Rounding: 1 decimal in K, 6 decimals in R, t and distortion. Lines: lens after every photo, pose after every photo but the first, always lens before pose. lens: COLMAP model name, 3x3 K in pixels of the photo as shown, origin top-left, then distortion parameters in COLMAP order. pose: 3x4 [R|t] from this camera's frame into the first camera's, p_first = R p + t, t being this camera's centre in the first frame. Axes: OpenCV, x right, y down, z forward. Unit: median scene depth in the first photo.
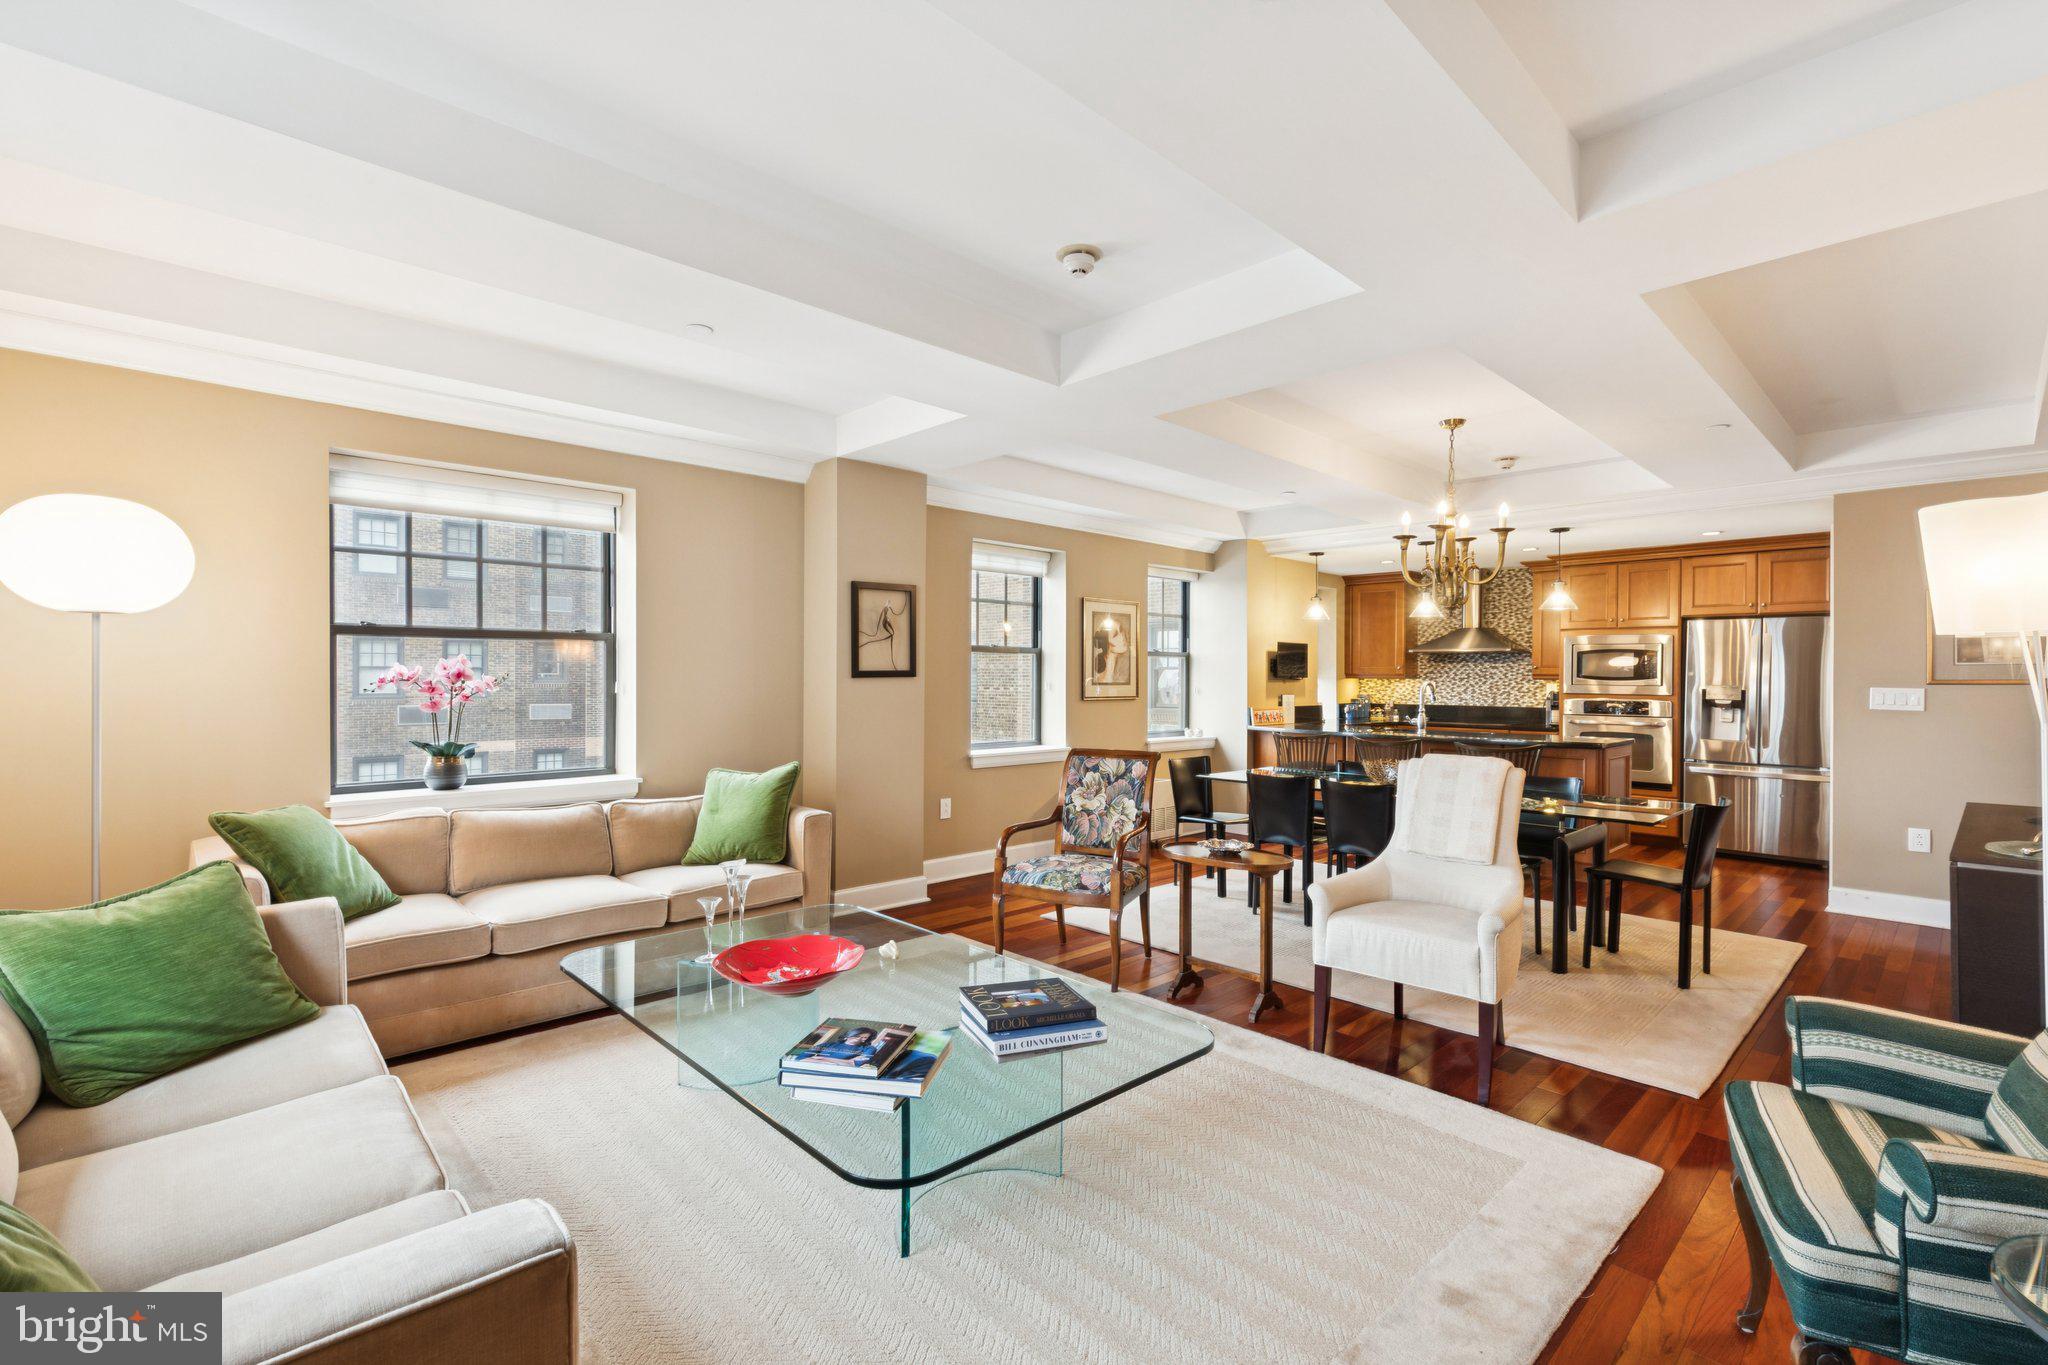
lens RADIAL K [[928.9, 0, 1022.0], [0, 928.9, 674.2], [0, 0, 1]] dist [0.008262, -0.001995]
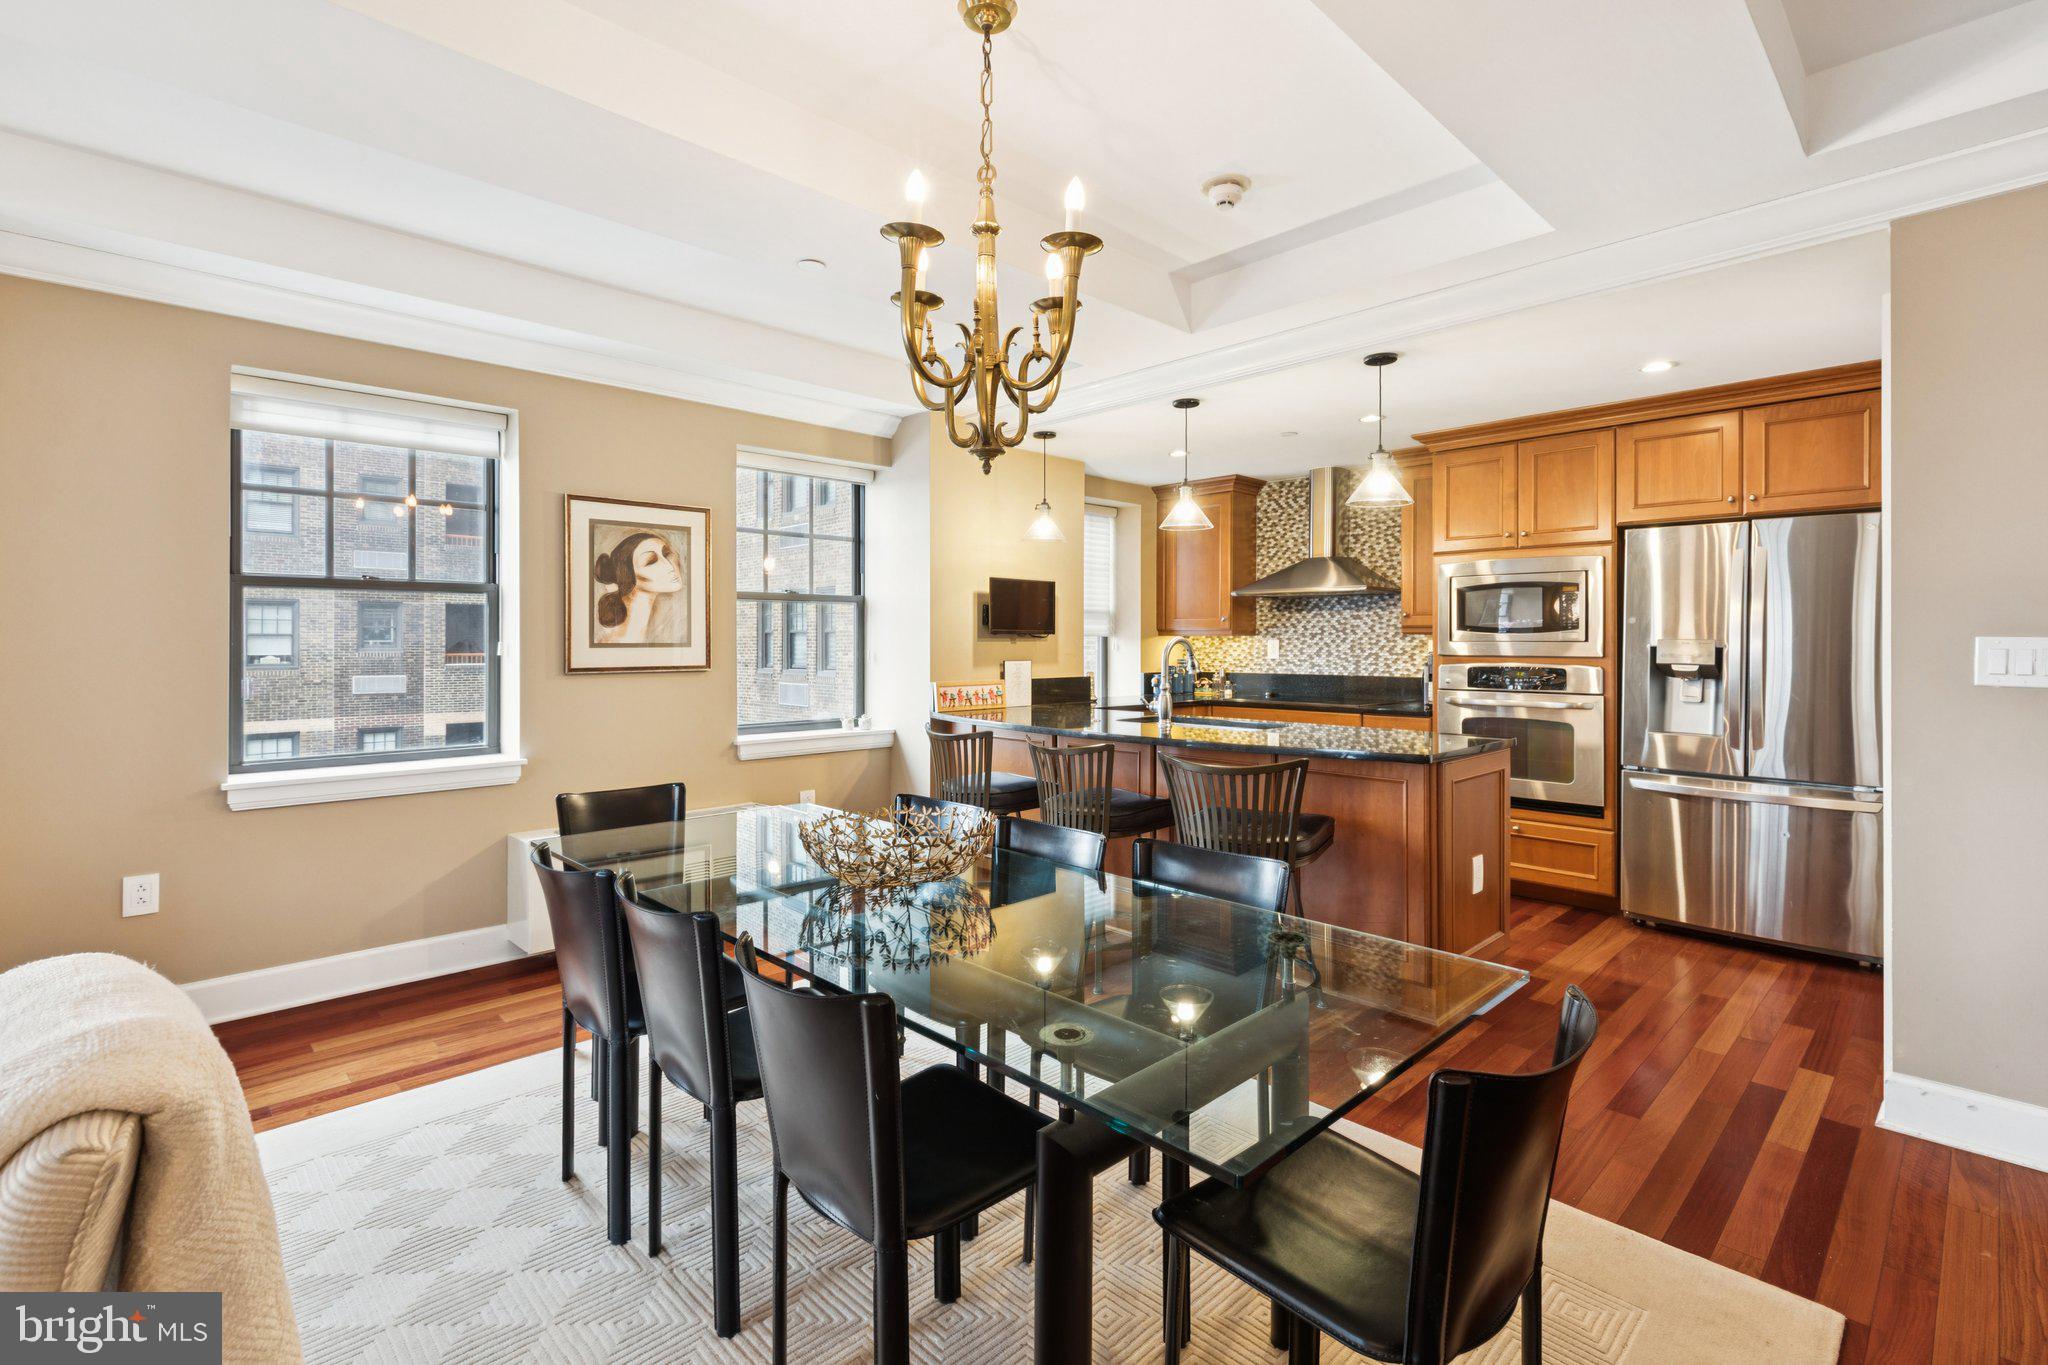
lens RADIAL K [[928.9, 0, 1031.6], [0, 928.9, 643.3], [0, 0, 1]] dist [0.008262, -0.001995]
pose [[0.999969, -0.007712, 0.001311, 0.336470], [0.007707, 0.999963, 0.003706, 0.008818], [-0.001339, -0.003695, 0.999992, 0.411402]]
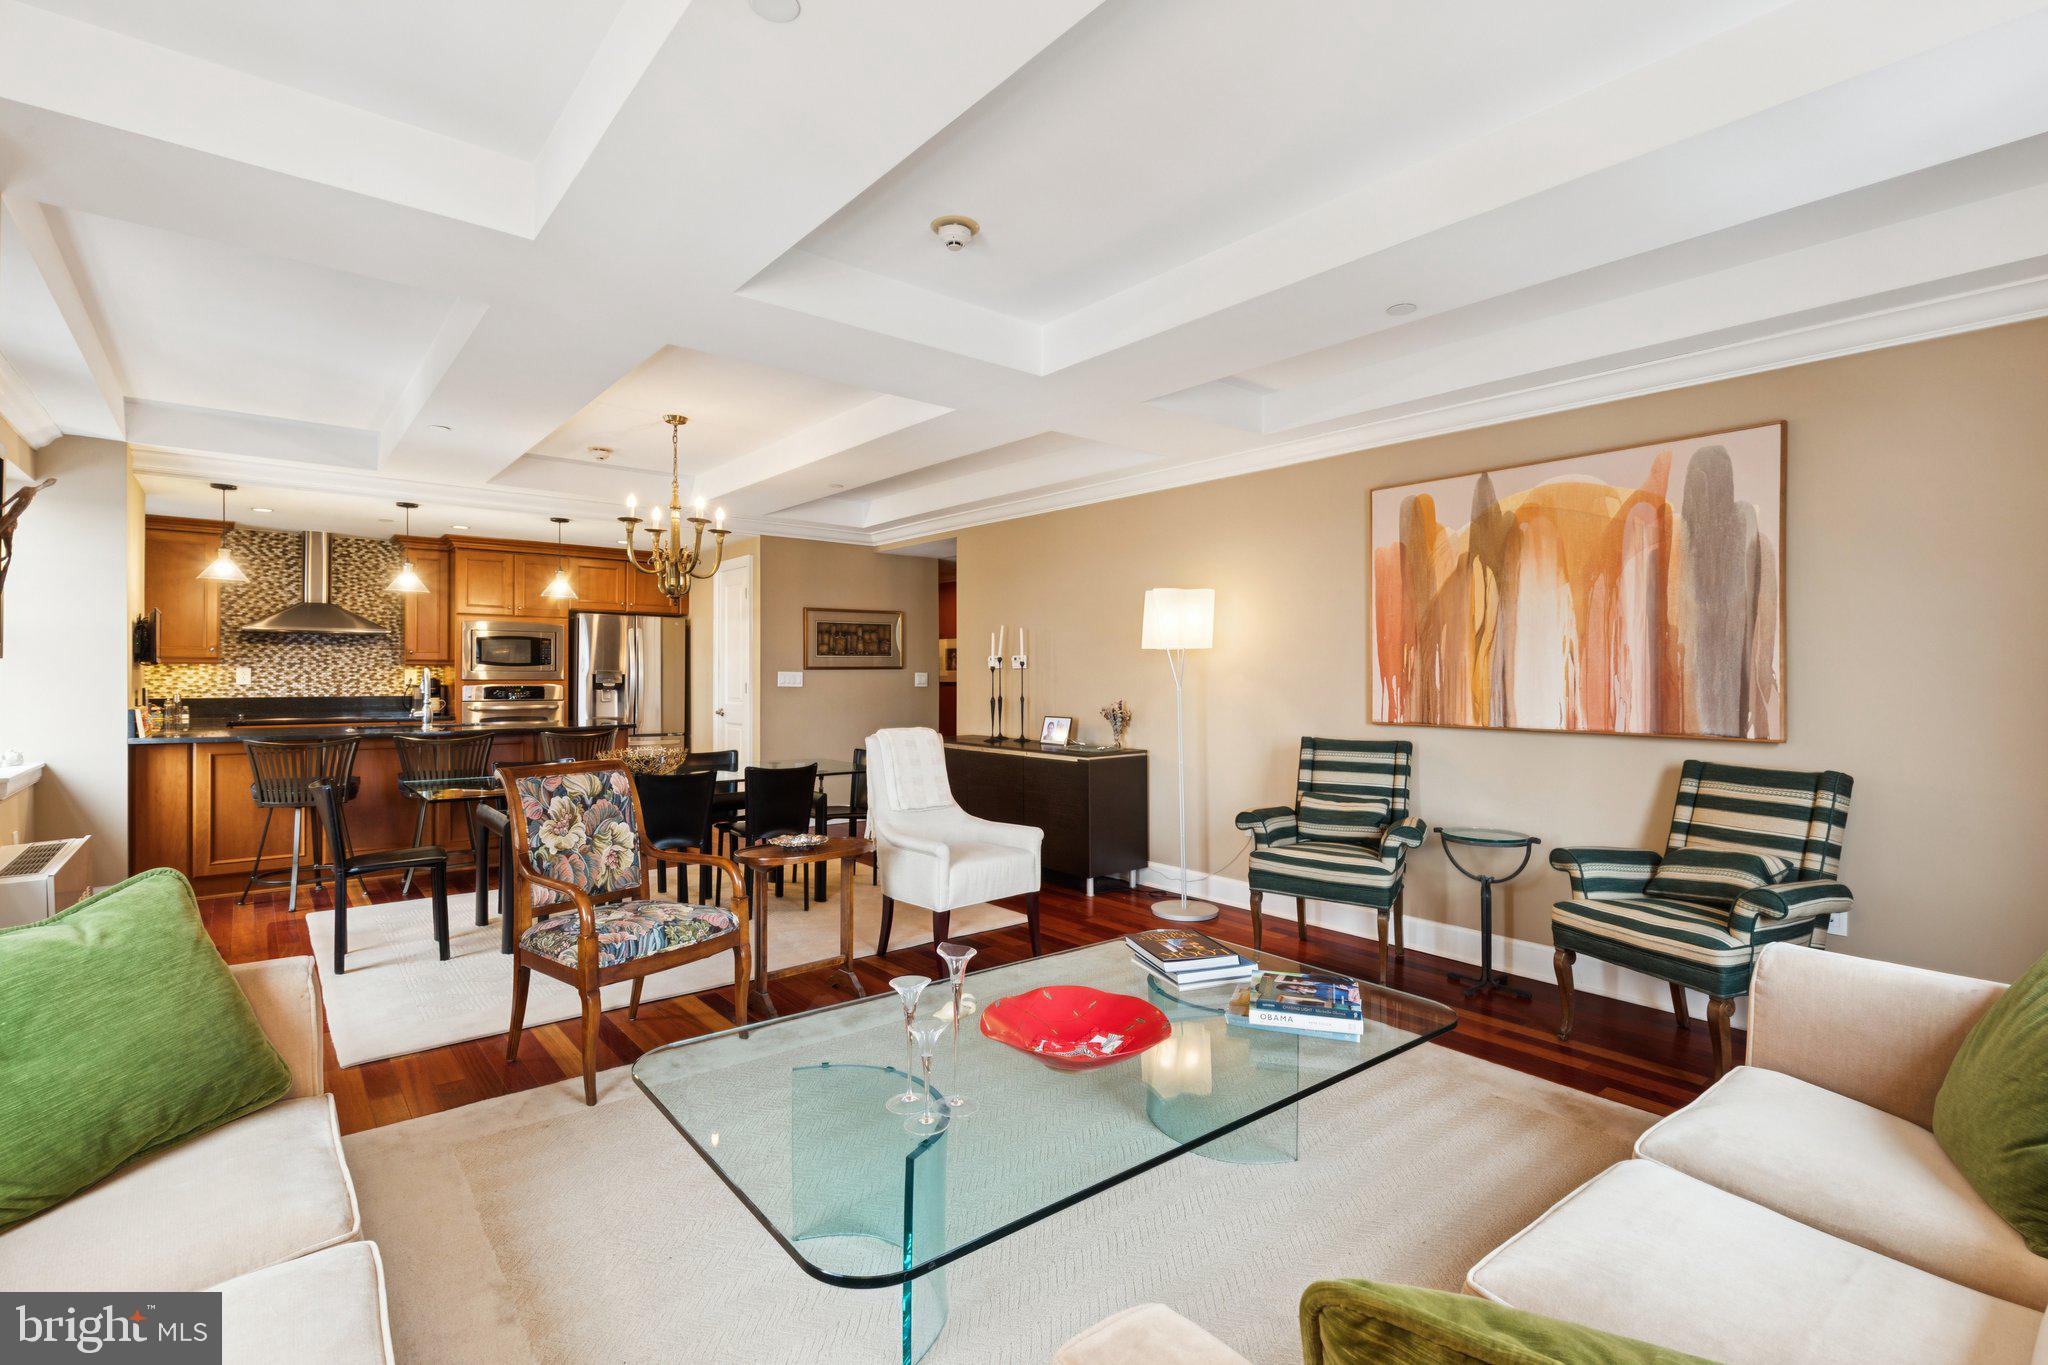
lens RADIAL K [[928.9, 0, 1043.0], [0, 928.9, 680.1], [0, 0, 1]] dist [0.008262, -0.001995]
pose [[0.059061, -0.016355, 0.998120, -0.386277], [-0.006597, 0.999838, 0.016774, 0.000831], [-0.998233, -0.007576, 0.058944, 0.369347]]
